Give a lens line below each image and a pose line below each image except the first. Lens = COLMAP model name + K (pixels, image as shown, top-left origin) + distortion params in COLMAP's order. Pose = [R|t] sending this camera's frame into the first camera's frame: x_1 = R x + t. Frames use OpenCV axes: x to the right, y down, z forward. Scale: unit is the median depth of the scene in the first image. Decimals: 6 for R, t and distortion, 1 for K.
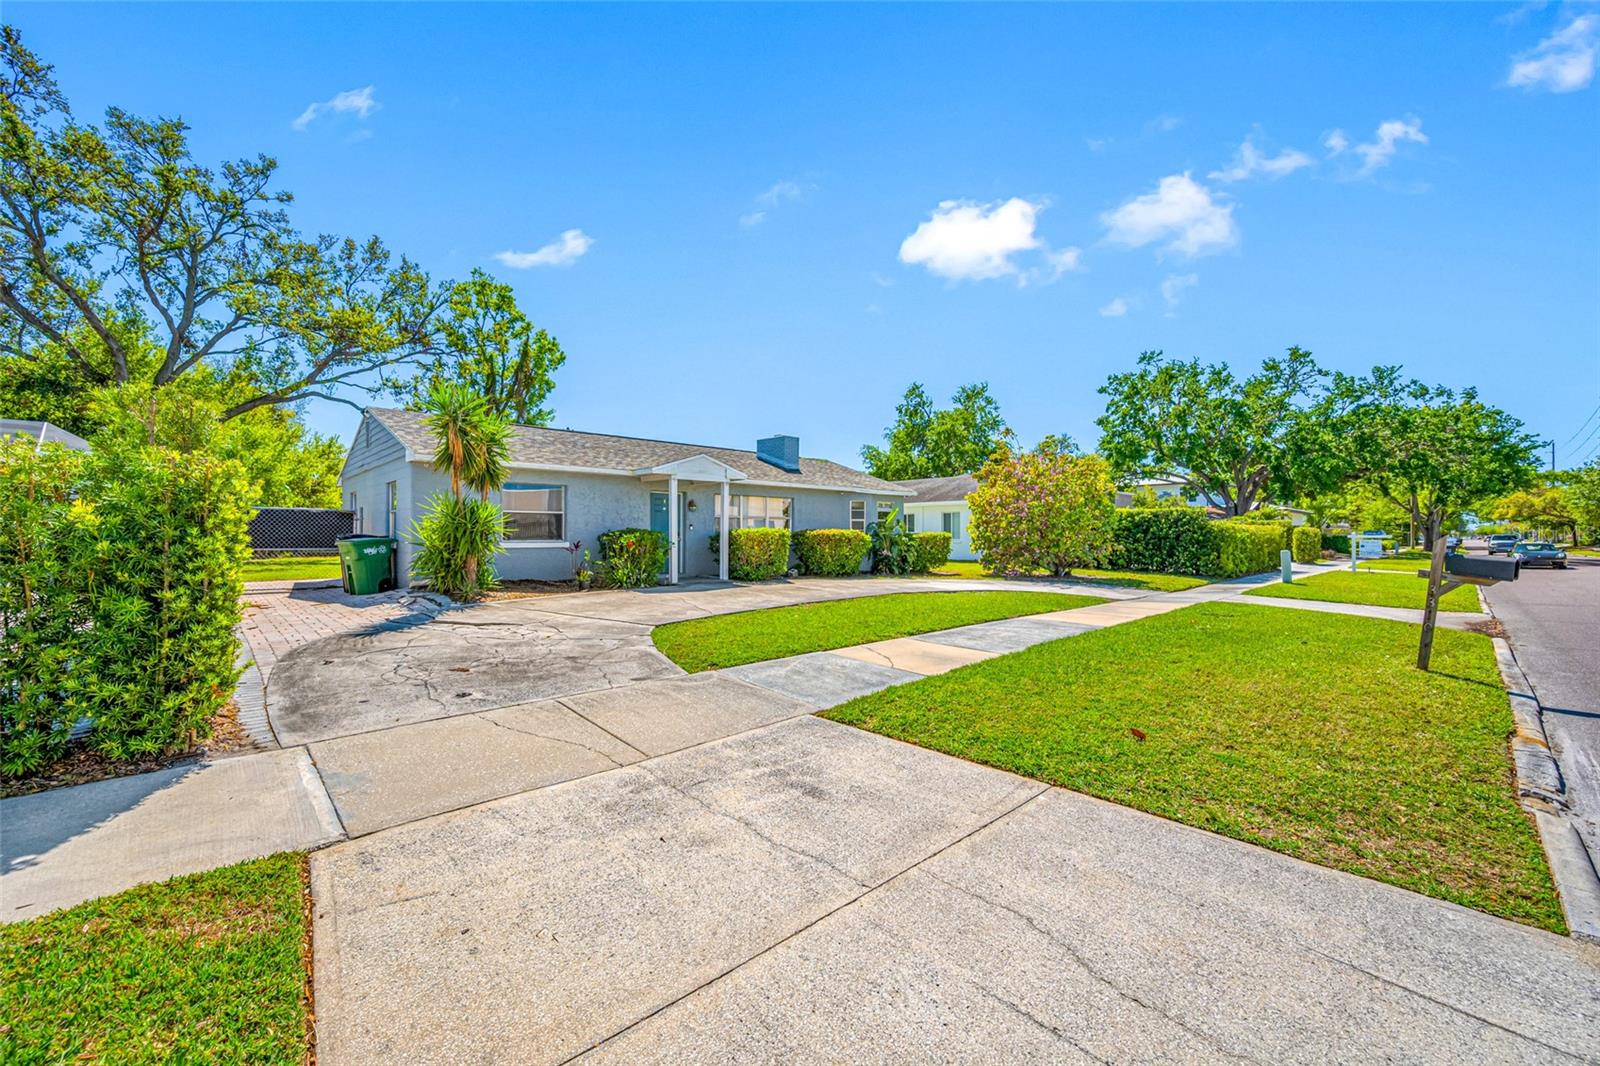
lens RADIAL K [[633.2, 0, 804.4], [0, 633.2, 531.2], [0, 0, 1]] dist [0.002082, 0.000238]
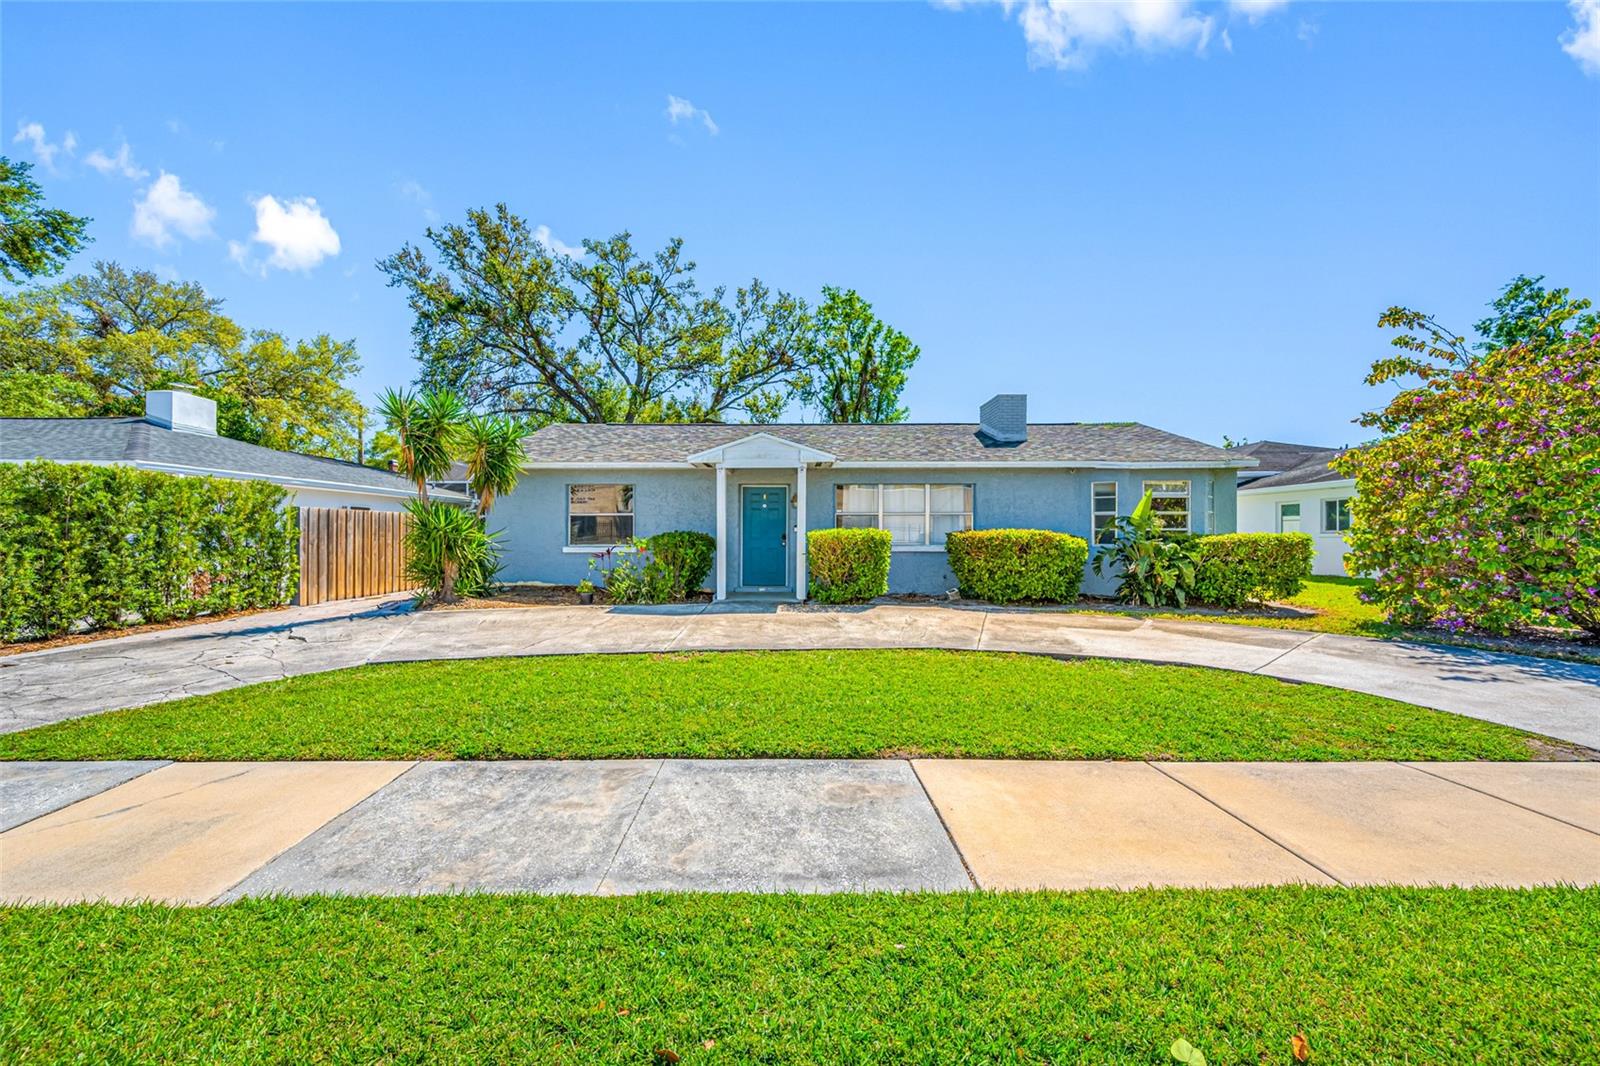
lens RADIAL K [[633.2, 0, 804.4], [0, 633.2, 531.2], [0, 0, 1]] dist [0.002082, 0.000238]
pose [[0.732119, -0.007059, -0.681140, 0.193991], [0.007650, 0.999968, -0.002140, -0.001054], [0.681134, -0.003644, 0.732150, 0.242614]]
